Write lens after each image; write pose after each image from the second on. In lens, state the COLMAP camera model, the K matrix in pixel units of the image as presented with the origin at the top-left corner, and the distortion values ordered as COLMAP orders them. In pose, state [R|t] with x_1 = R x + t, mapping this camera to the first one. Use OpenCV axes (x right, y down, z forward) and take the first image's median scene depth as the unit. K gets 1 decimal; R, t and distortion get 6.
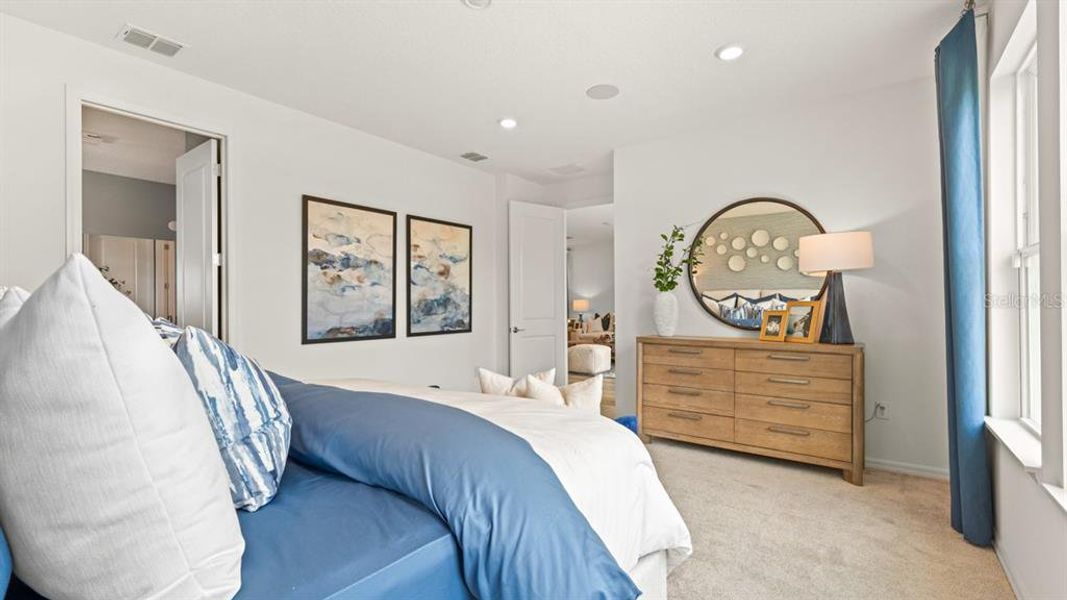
lens RADIAL K [[467.7, 0, 537.8], [0, 467.7, 301.5], [0, 0, 1]] dist [0.006994, -0.000327]
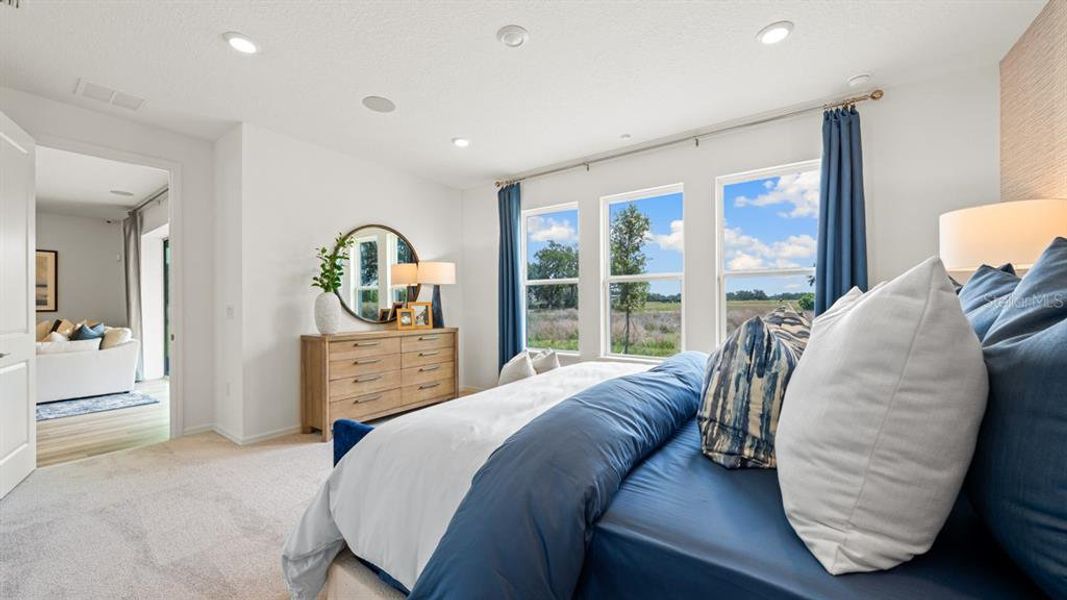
lens RADIAL K [[402.9, 0, 532.3], [0, 402.9, 306.7], [0, 0, 1]] dist [0.001623, -0.000339]
pose [[-0.029910, -0.000555, 0.999552, -0.702593], [0.008069, 0.999967, 0.000797, 0.015003], [-0.999520, 0.008089, -0.029905, 0.607285]]
